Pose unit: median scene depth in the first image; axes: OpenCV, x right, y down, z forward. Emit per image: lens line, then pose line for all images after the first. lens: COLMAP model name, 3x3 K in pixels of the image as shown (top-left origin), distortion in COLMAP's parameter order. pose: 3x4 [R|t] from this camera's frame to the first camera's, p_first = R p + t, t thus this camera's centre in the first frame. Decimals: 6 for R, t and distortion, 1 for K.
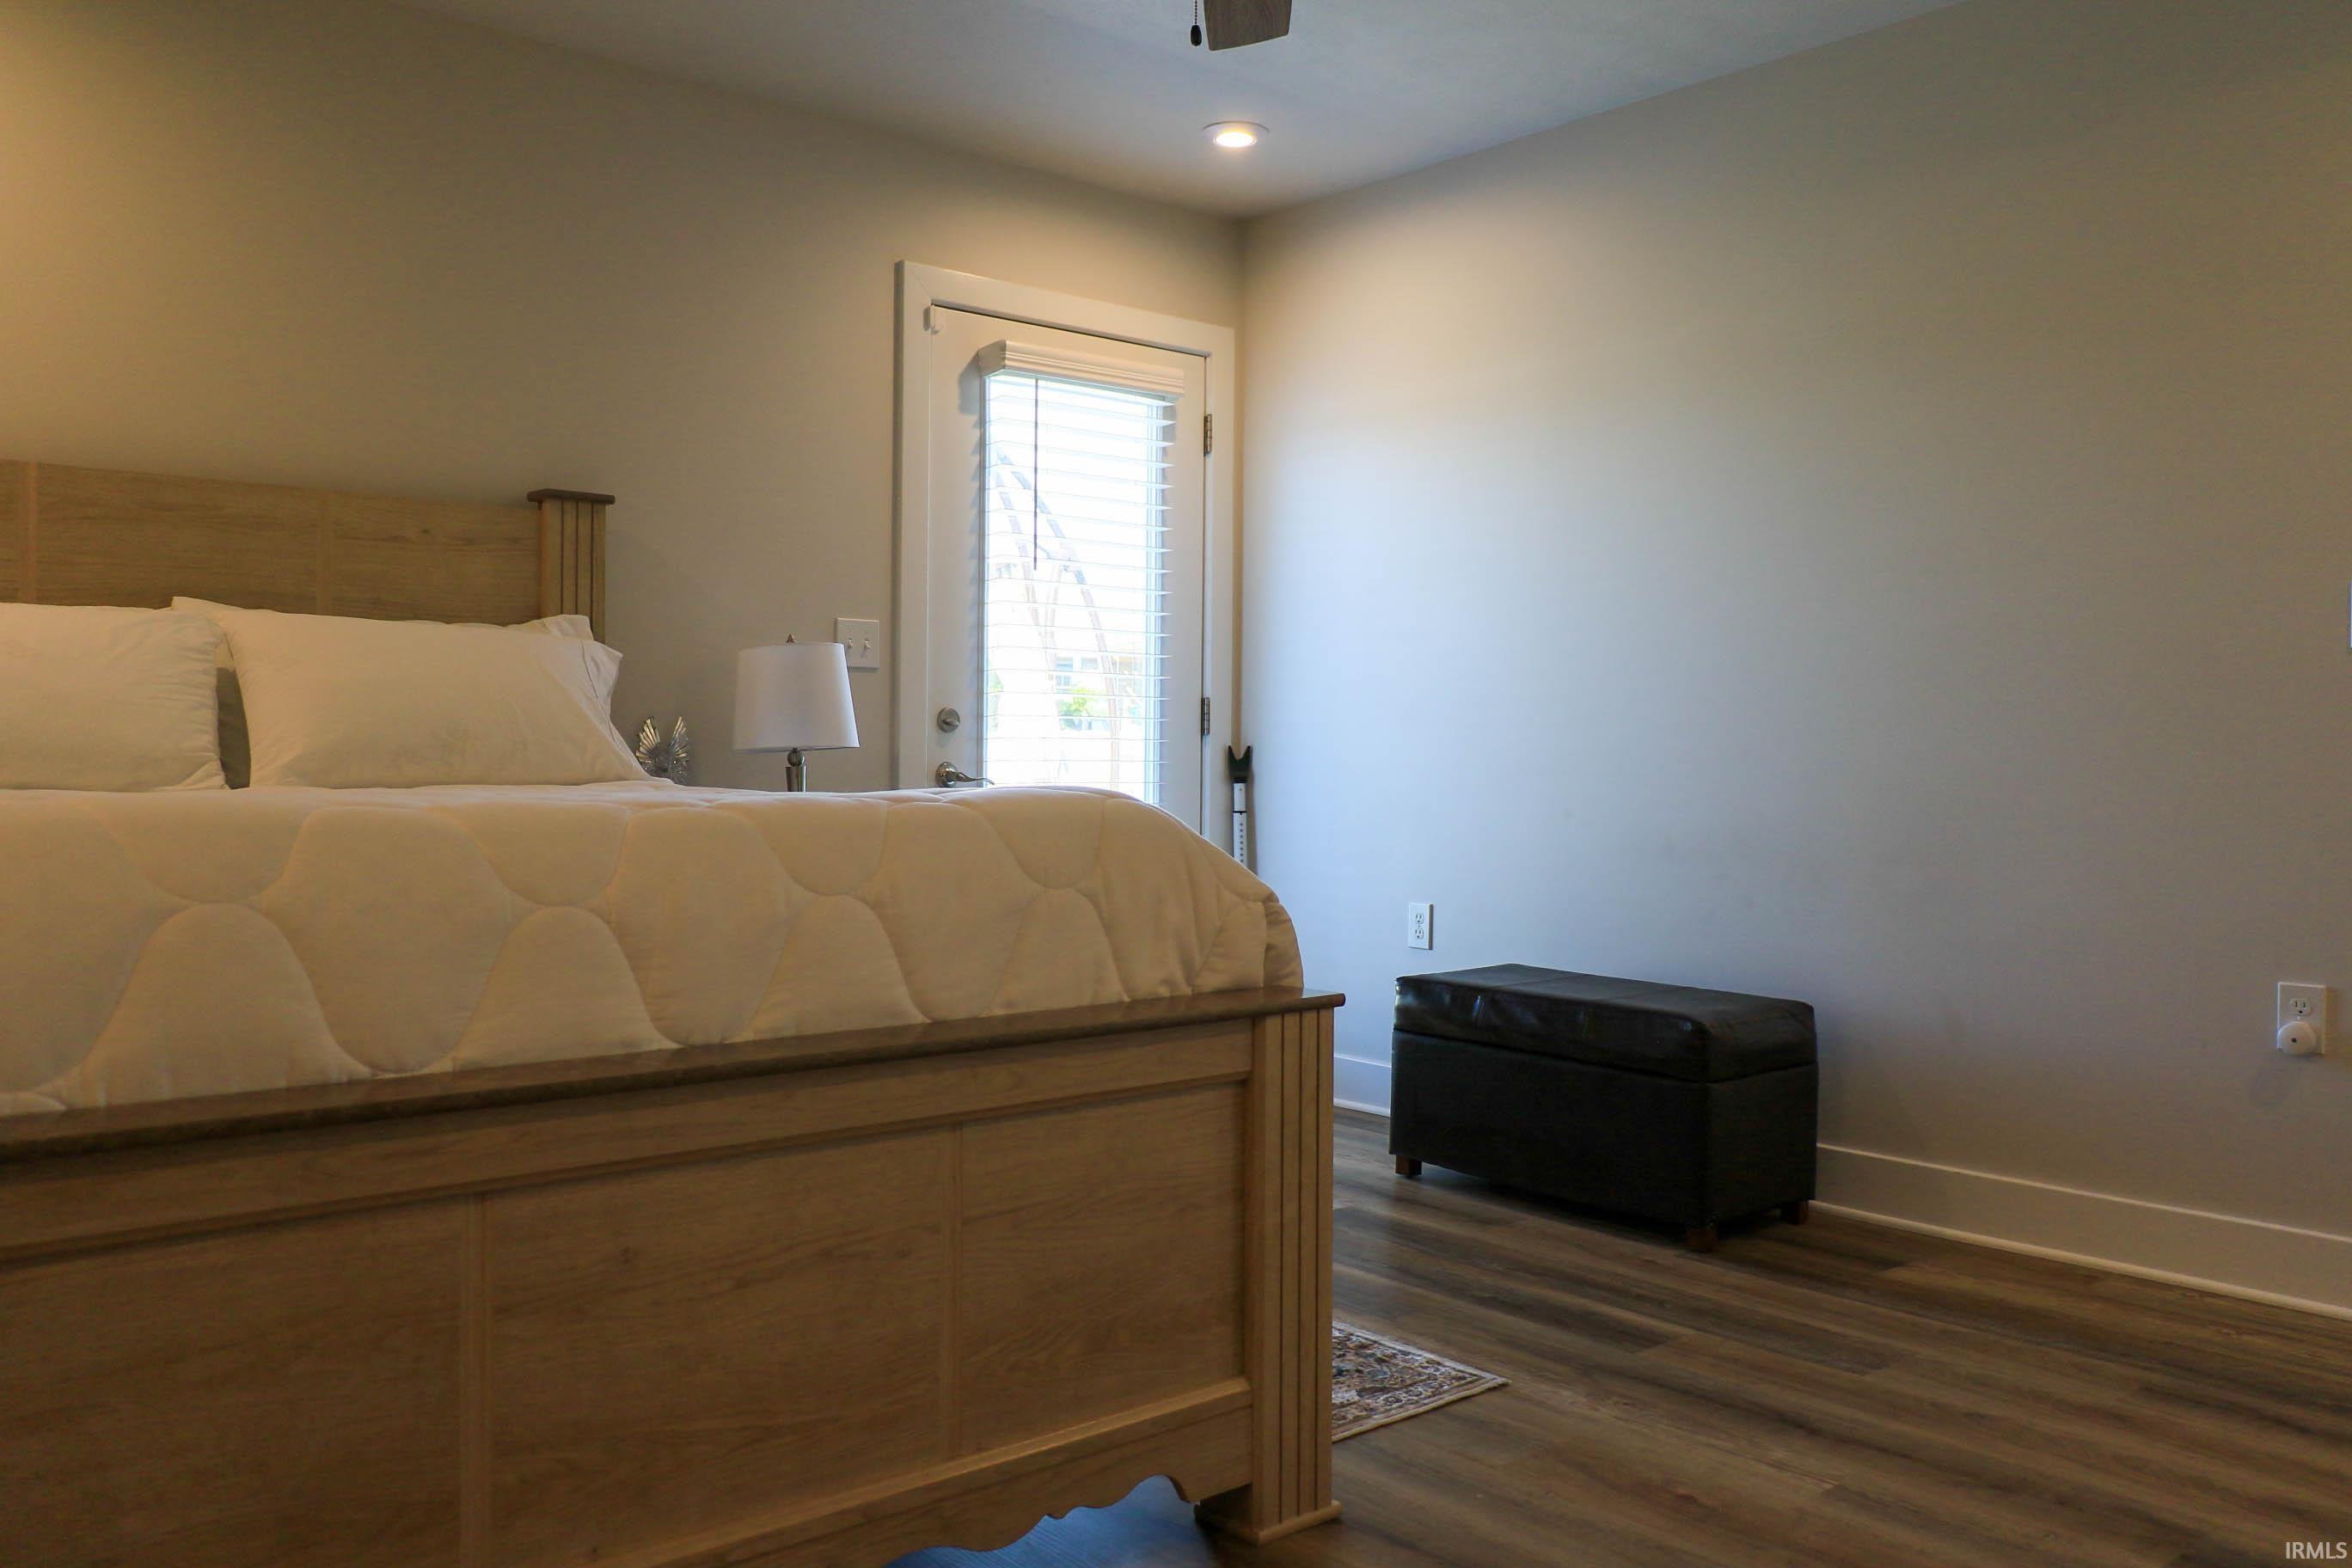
lens RADIAL K [[1879.4, 0, 1191.2], [0, 1879.4, 782.8], [0, 0, 1]] dist [0.006444, 0.007894]
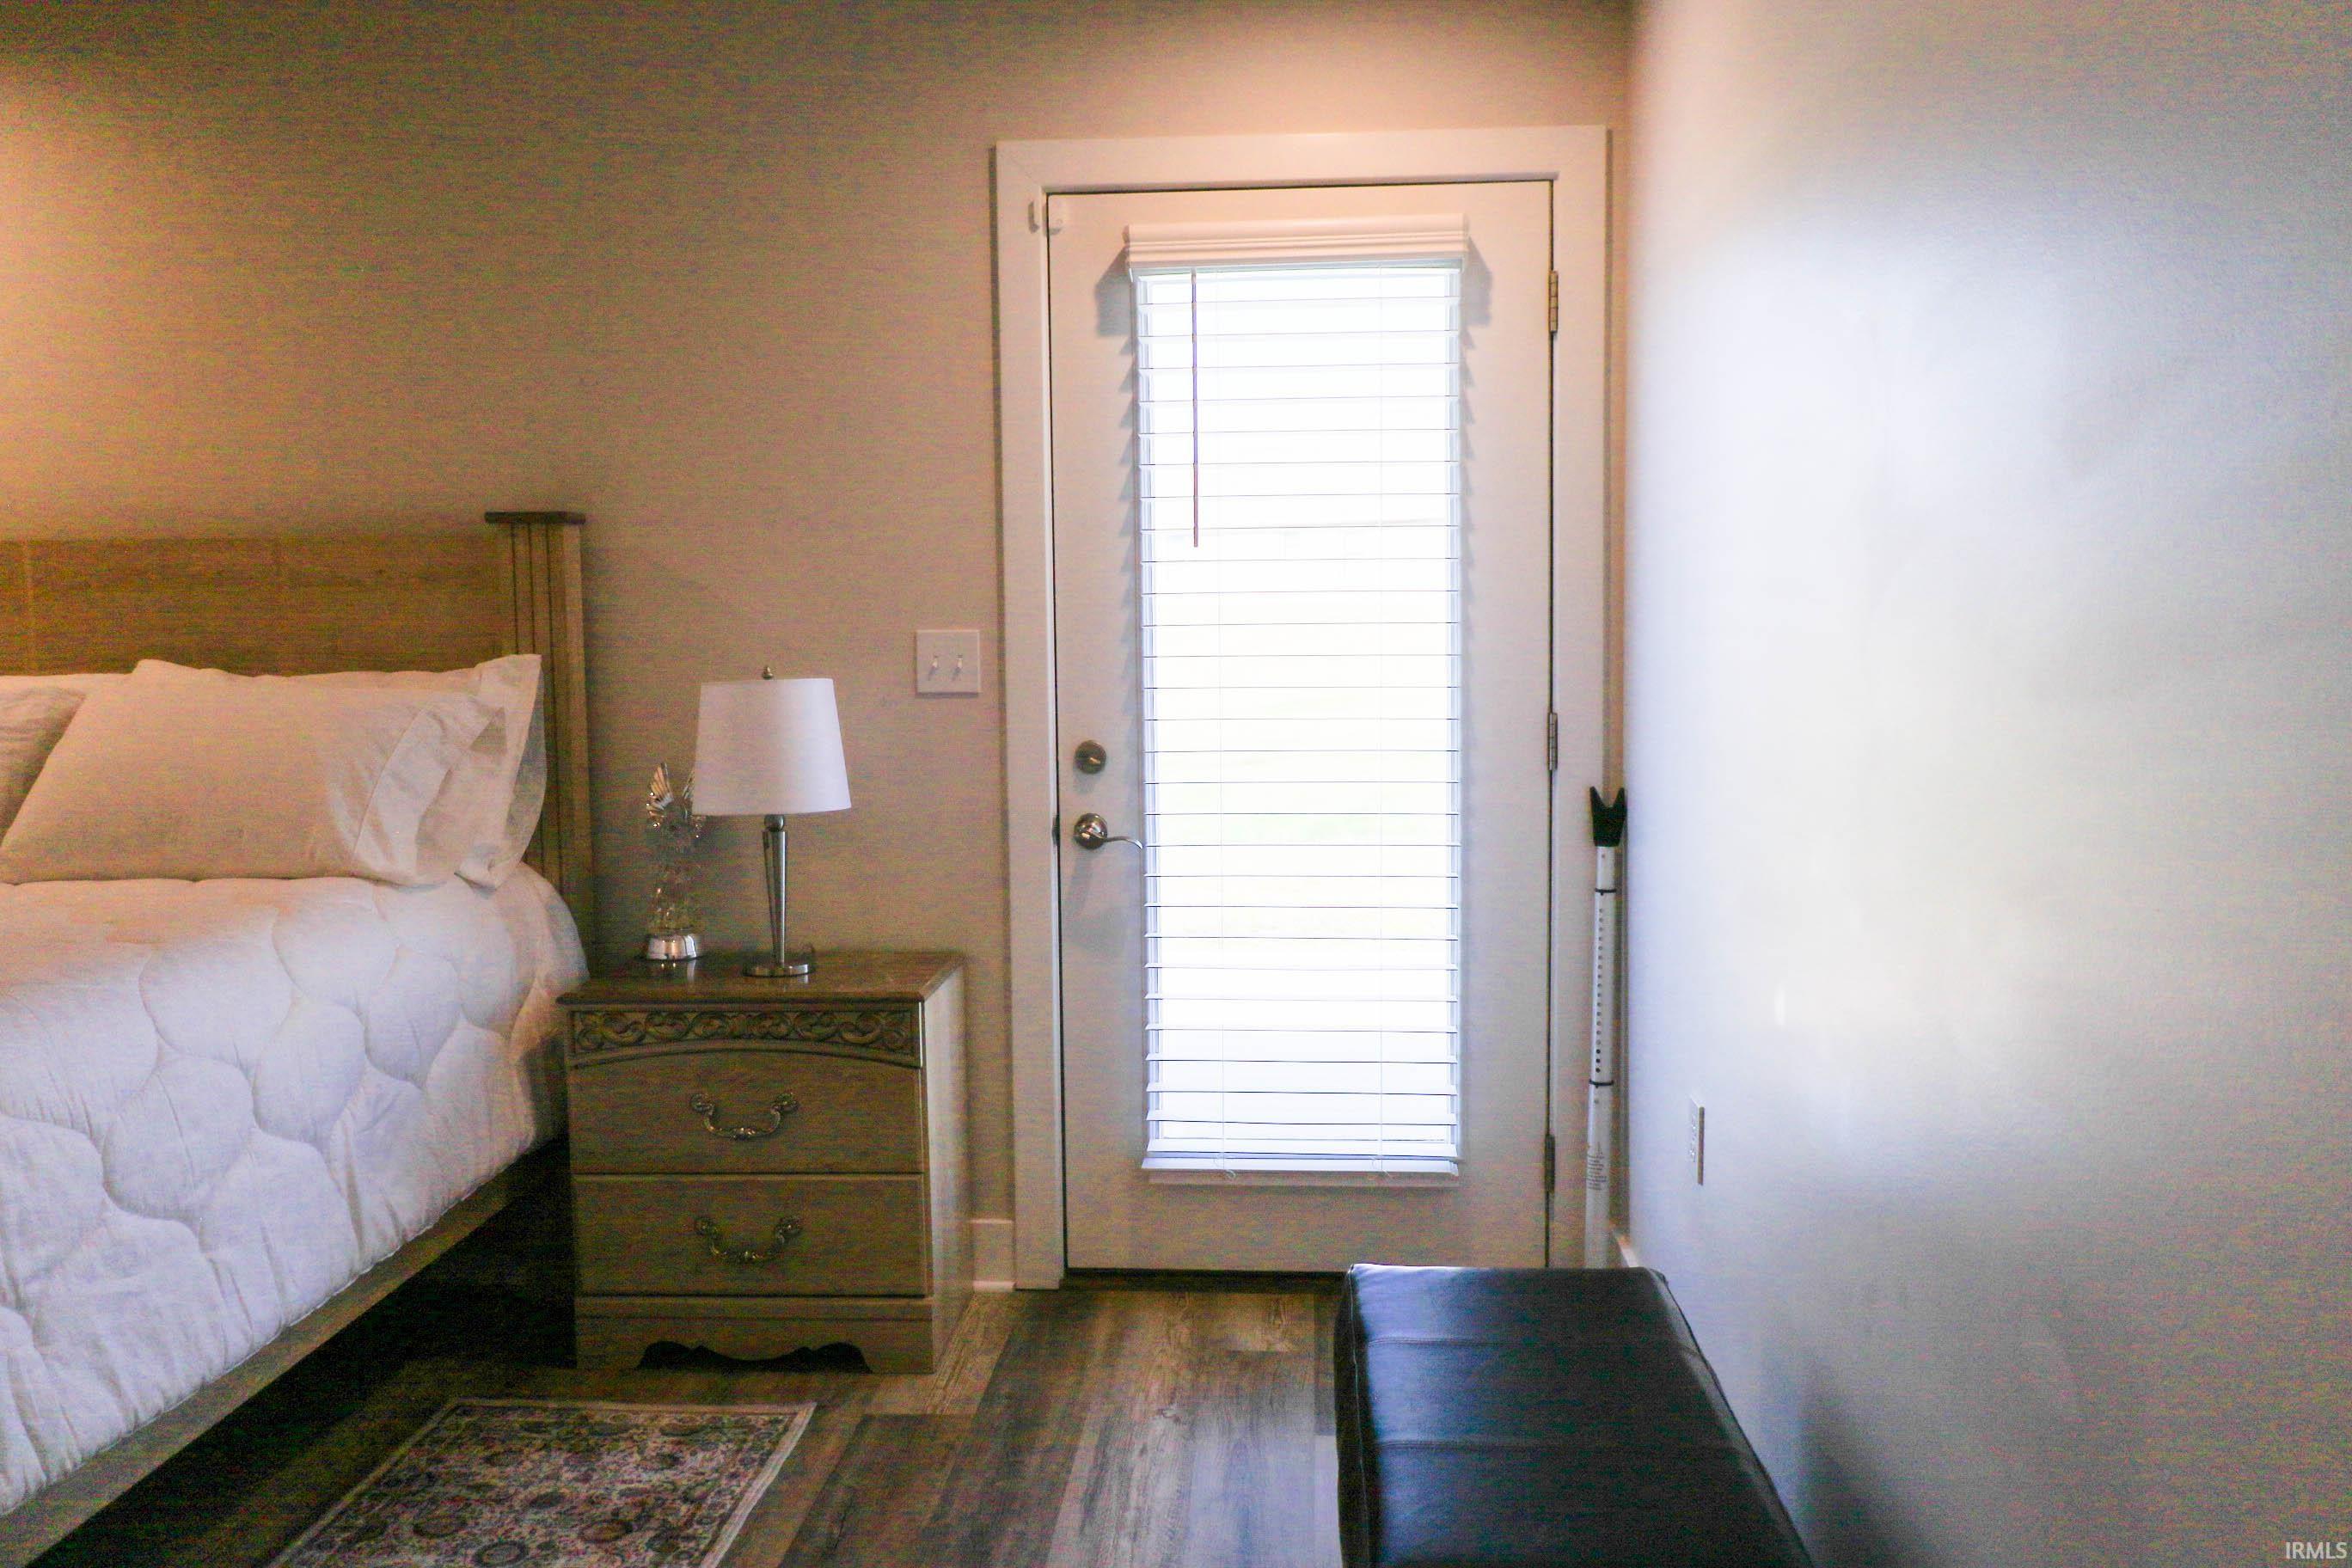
lens RADIAL K [[1879.4, 0, 1191.2], [0, 1879.4, 782.8], [0, 0, 1]] dist [0.006444, 0.007894]
pose [[0.712492, 0.043470, -0.700333, 0.417979], [0.003718, 0.997831, 0.065719, -0.071651], [0.701671, -0.049428, 0.710785, 0.495457]]
